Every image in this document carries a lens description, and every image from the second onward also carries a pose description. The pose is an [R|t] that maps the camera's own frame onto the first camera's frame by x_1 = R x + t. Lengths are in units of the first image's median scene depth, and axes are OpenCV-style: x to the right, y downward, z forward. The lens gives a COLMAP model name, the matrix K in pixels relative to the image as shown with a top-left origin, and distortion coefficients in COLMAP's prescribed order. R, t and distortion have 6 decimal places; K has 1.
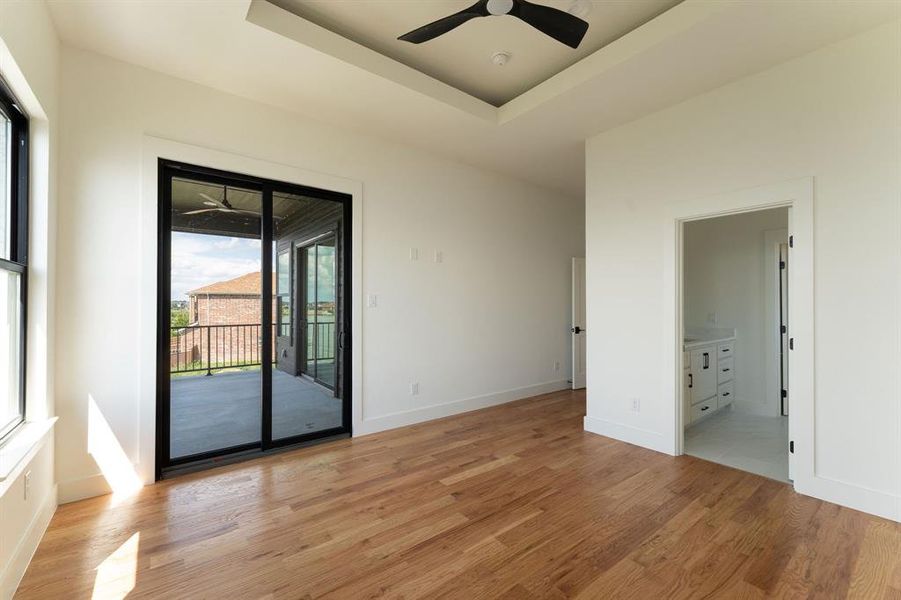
lens RADIAL K [[370.4, 0, 450.5], [0, 370.4, 300.0], [0, 0, 1]] dist [0.000126, 0.000006]
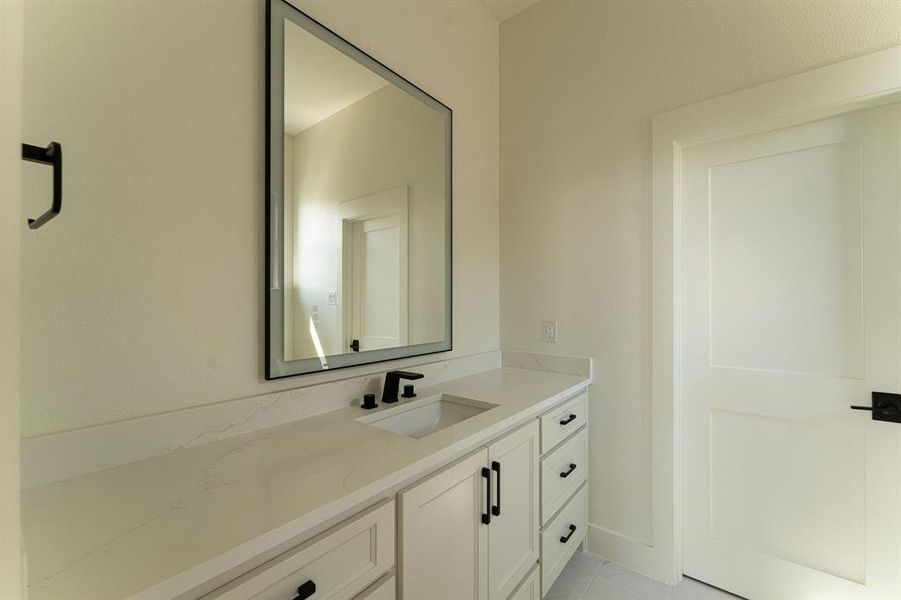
lens RADIAL K [[370.4, 0, 450.5], [0, 370.4, 300.0], [0, 0, 1]] dist [0.000126, 0.000006]
pose [[0.971823, -0.003714, 0.235681, 0.531029], [0.003221, 0.999992, 0.002475, 0.007817], [-0.235688, -0.001646, 0.971827, 0.647656]]
